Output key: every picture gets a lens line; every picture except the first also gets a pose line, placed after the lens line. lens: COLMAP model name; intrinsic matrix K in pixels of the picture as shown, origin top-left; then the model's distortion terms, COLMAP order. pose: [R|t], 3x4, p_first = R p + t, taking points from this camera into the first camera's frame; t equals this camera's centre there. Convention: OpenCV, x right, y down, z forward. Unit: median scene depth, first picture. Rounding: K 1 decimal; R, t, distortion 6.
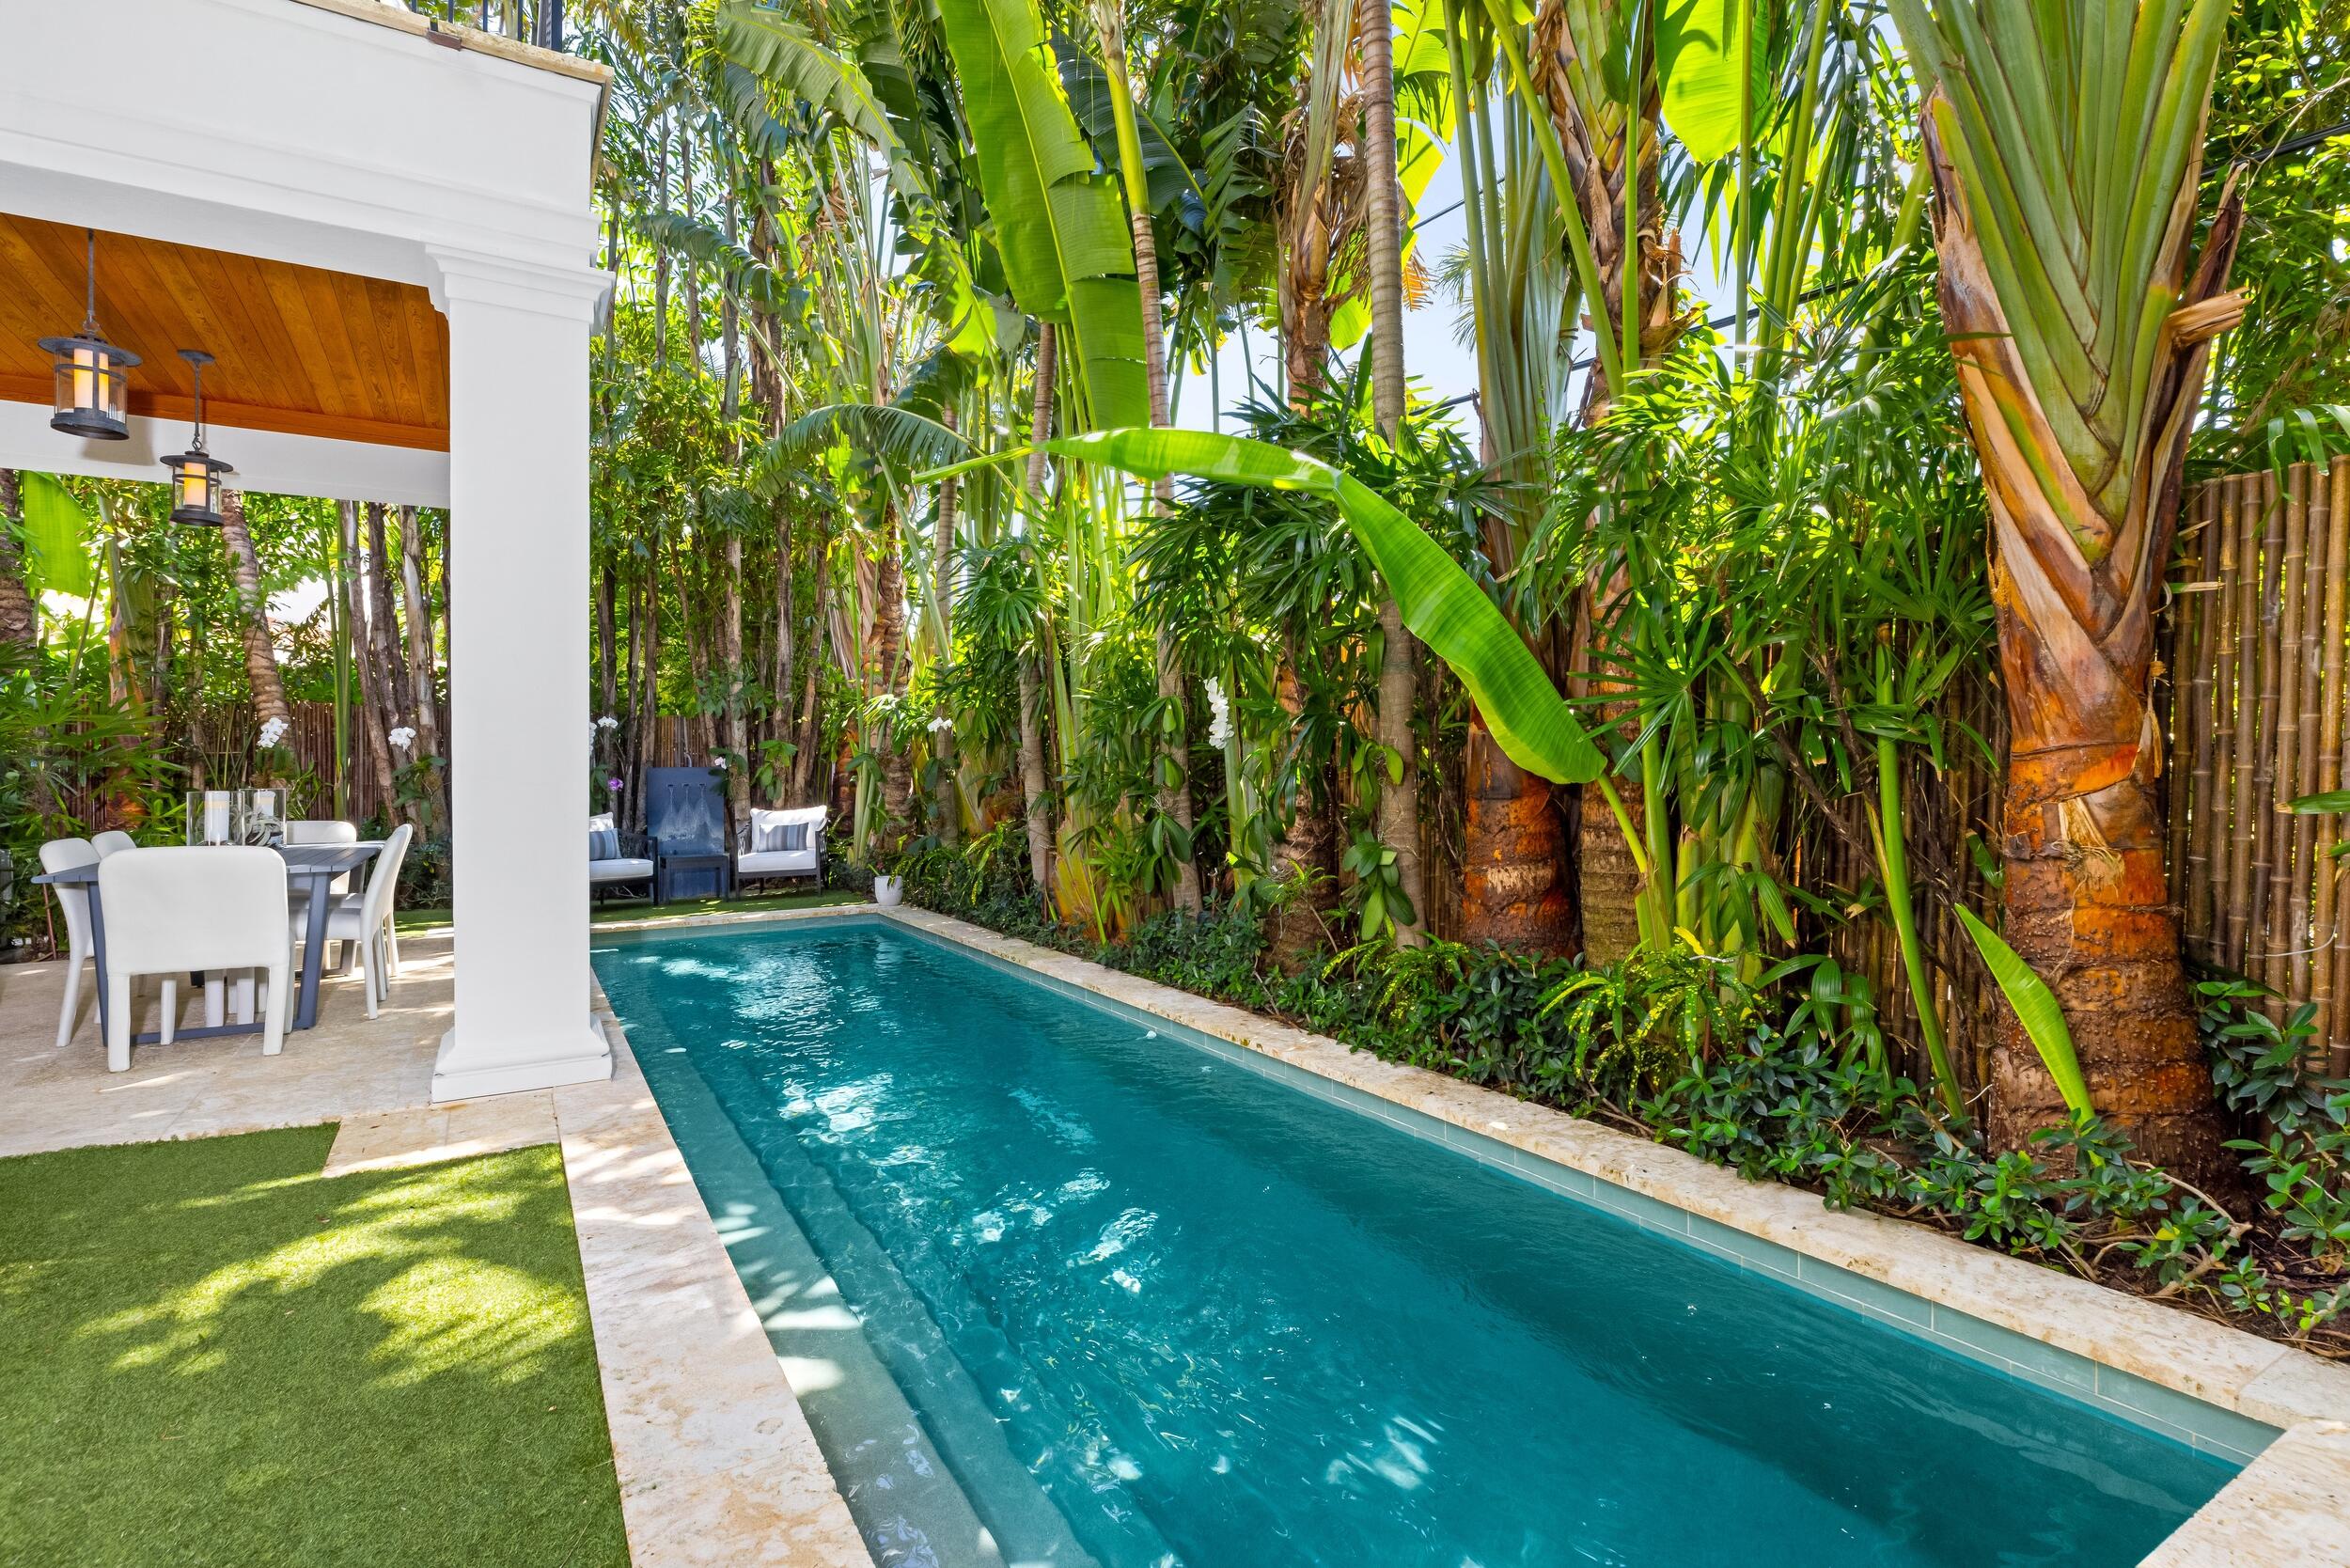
lens RADIAL K [[1102.7, 0, 1186.8], [0, 1102.7, 772.8], [0, 0, 1]] dist [-0.008449, 0.000727]
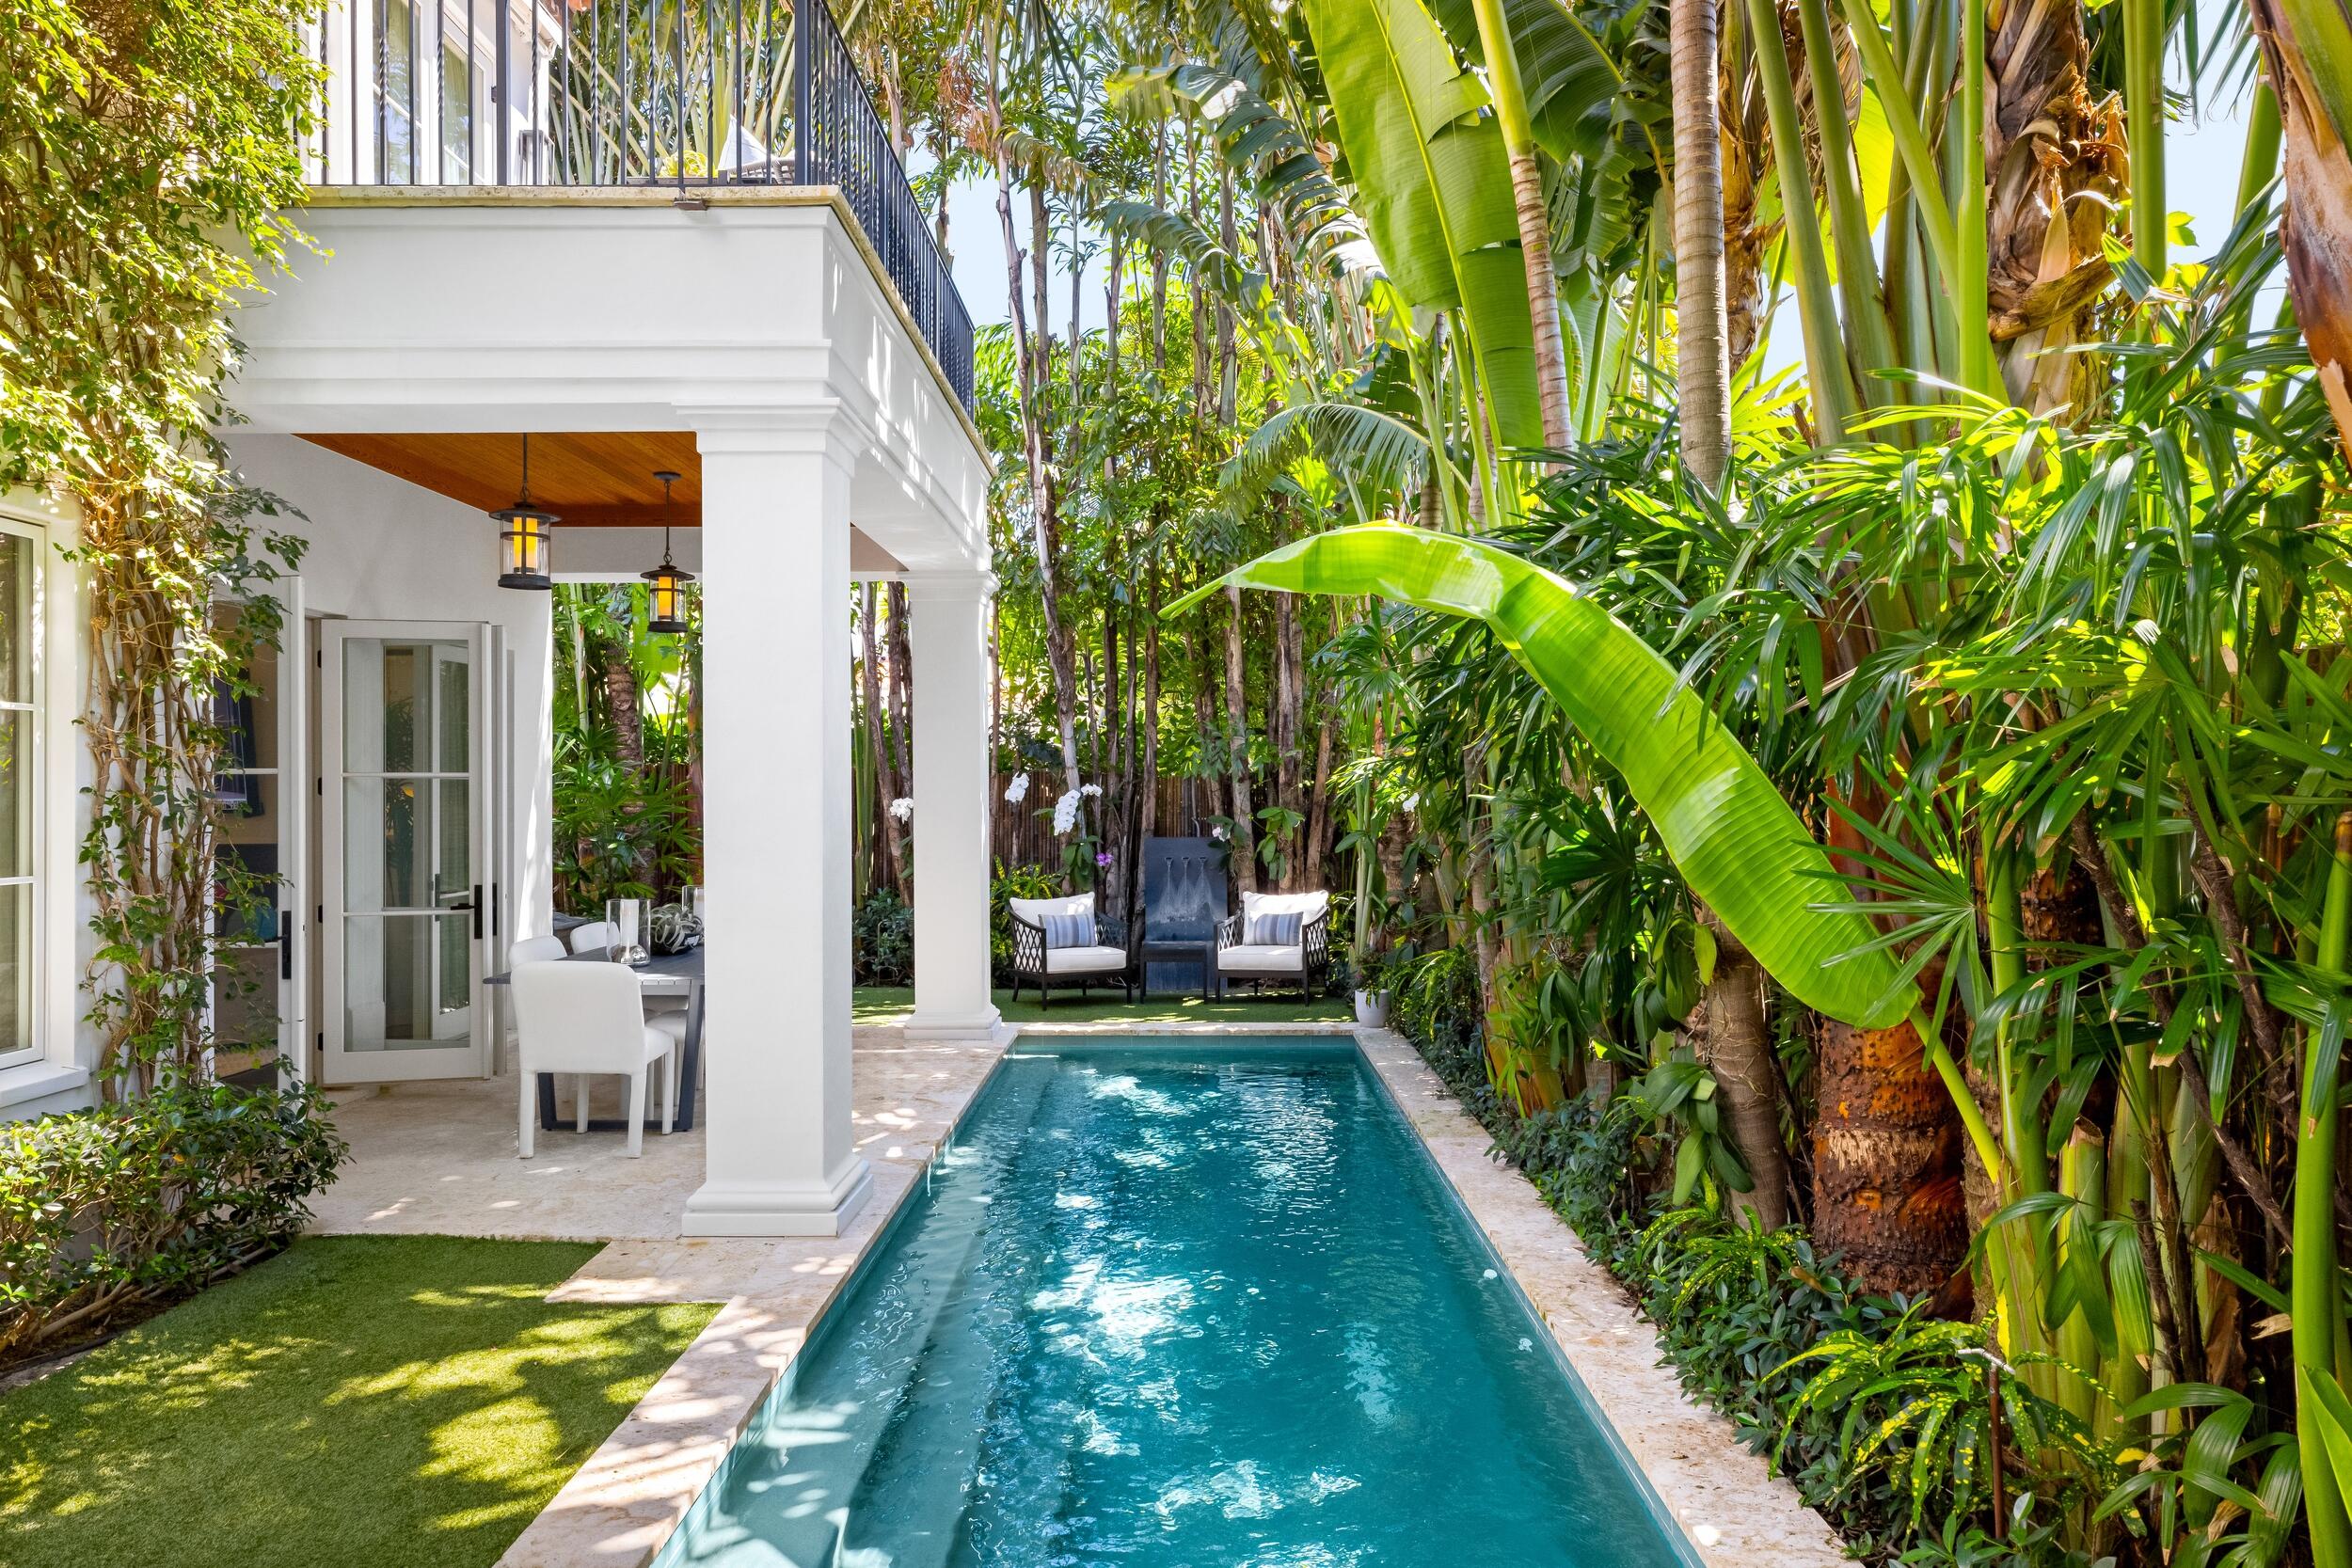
lens RADIAL K [[1494.1, 0, 1176.5], [0, 1494.1, 780.1], [0, 0, 1]] dist [-0.007683, -0.002602]
pose [[0.845953, 0.003600, -0.533245, 0.320903], [-0.008975, 0.999932, -0.007489, -0.083951], [0.533181, 0.011121, 0.845928, 0.036793]]
